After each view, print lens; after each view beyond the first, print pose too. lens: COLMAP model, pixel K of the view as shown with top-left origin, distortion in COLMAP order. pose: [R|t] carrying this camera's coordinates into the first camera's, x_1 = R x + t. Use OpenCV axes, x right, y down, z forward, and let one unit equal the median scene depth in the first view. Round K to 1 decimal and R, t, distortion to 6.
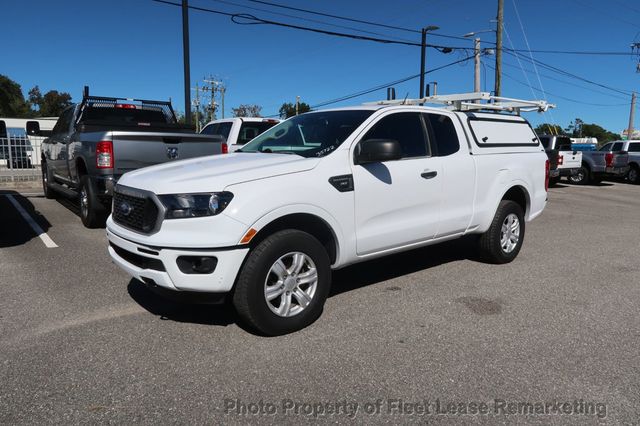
lens RADIAL K [[443.4, 0, 316.4], [0, 443.4, 214.5], [0, 0, 1]] dist [-0.035492, 0.018972]
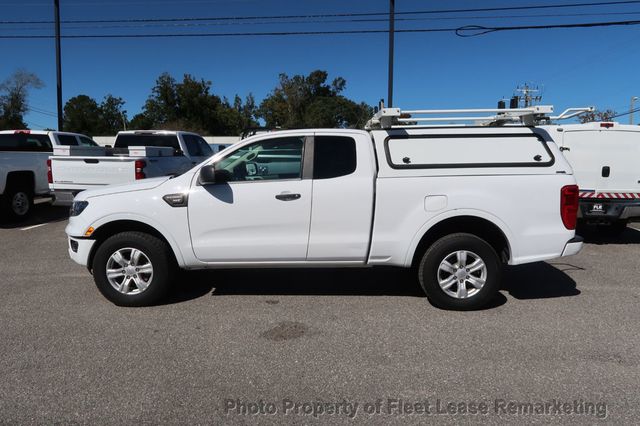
lens RADIAL K [[443.4, 0, 317.5], [0, 443.4, 214.0], [0, 0, 1]] dist [-0.035492, 0.018972]
pose [[0.745635, 0.072001, -0.662454, 0.268230], [-0.090110, 0.995908, 0.006819, -0.017262], [0.660234, 0.054610, 0.749072, 0.073912]]
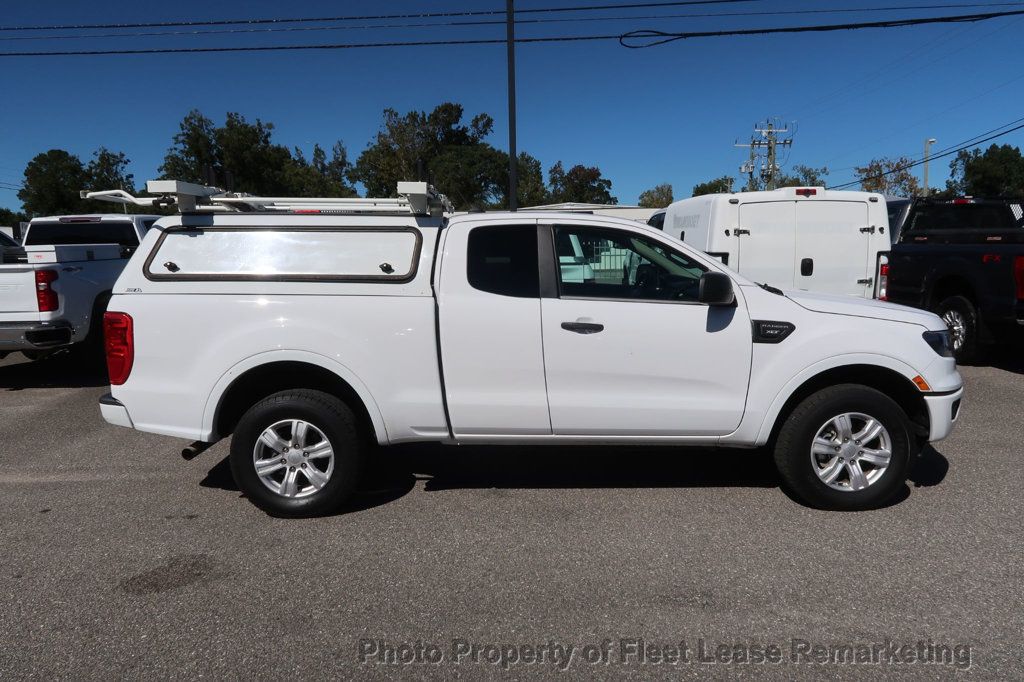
lens RADIAL K [[709.4, 0, 509.3], [0, 709.4, 342.0], [0, 0, 1]] dist [-0.035492, 0.018972]
pose [[0.790054, 0.053644, -0.610685, 0.318091], [-0.056362, 0.998301, 0.014776, -0.033584], [0.610440, 0.022746, 0.791736, 0.137054]]
